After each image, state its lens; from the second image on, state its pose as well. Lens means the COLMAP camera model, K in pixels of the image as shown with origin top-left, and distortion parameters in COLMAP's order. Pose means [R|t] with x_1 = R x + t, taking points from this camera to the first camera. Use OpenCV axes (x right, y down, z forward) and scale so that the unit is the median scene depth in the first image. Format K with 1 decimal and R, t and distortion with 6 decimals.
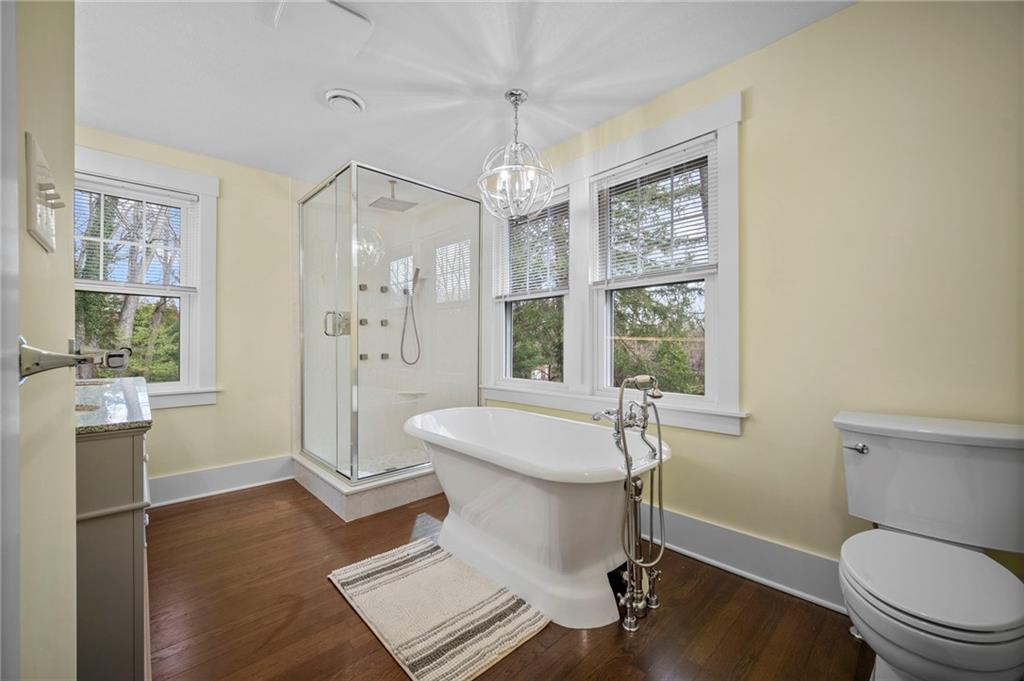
lens RADIAL K [[408.0, 0, 510.0], [0, 408.0, 341.4], [0, 0, 1]] dist [-0.000857, 0.000866]
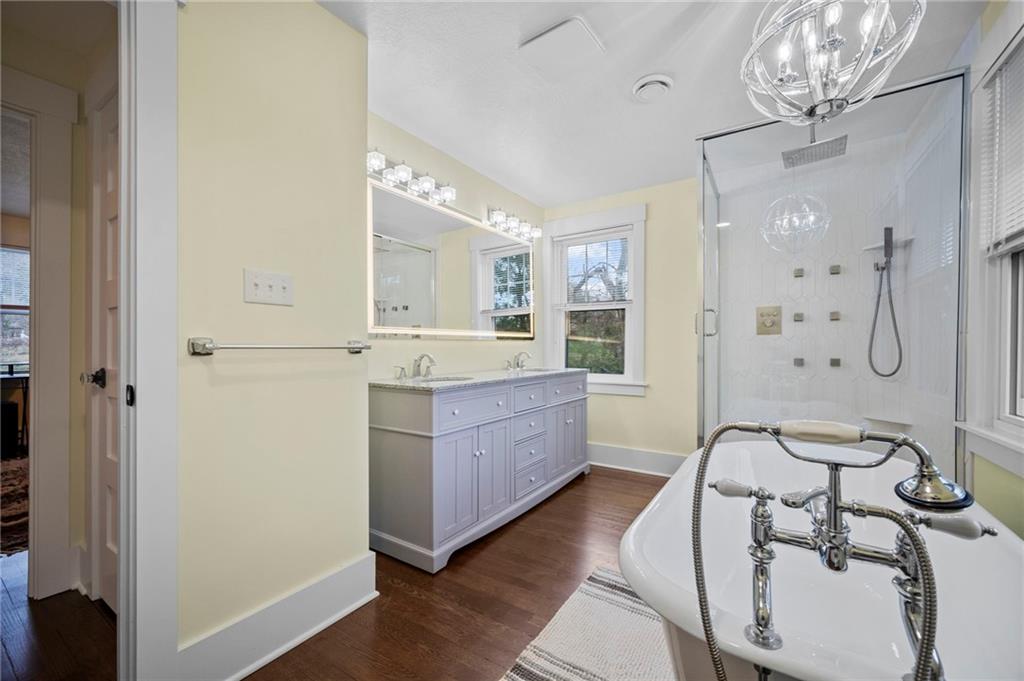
lens RADIAL K [[408.0, 0, 509.3], [0, 408.0, 347.7], [0, 0, 1]] dist [-0.000857, 0.000866]
pose [[0.234641, 0.002729, -0.972078, 0.346350], [0.004257, 0.999984, 0.003835, 0.006933], [0.972073, -0.005037, 0.234625, 0.360889]]
